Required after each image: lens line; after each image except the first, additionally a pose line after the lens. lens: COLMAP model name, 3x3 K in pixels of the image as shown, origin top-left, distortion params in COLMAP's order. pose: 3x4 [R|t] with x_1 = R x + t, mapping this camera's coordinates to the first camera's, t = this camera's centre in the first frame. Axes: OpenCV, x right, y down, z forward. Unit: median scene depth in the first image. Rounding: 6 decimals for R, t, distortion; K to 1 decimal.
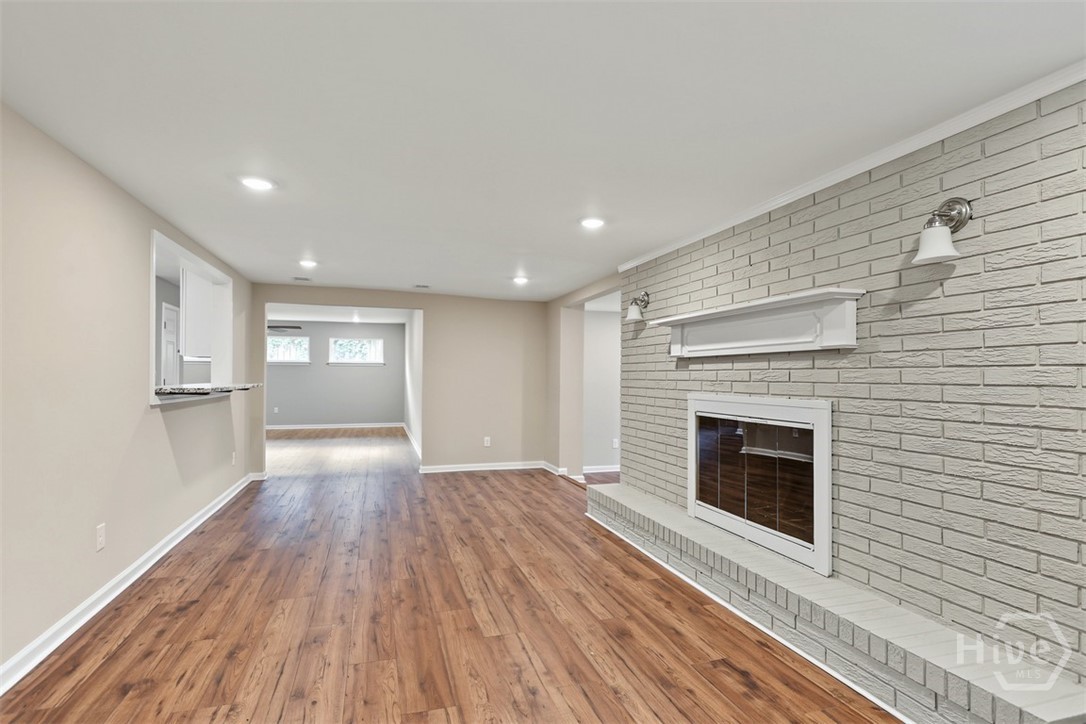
lens RADIAL K [[537.4, 0, 543.1], [0, 537.4, 376.2], [0, 0, 1]] dist [-0.002188, 0.000514]
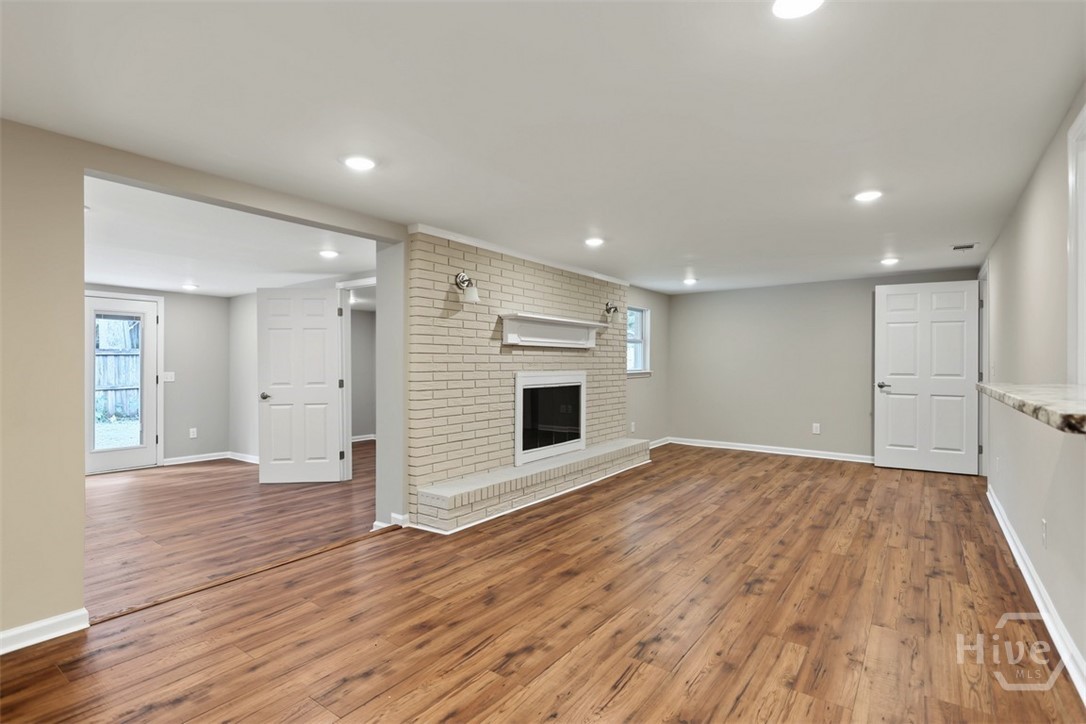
lens RADIAL K [[527.2, 0, 538.9], [0, 527.2, 364.4], [0, 0, 1]] dist [-0.007714, 0.000696]
pose [[-0.595298, -0.009560, 0.803448, -0.833094], [-0.006069, 0.999954, 0.007402, 0.002027], [-0.803482, -0.000470, -0.595329, 1.826269]]
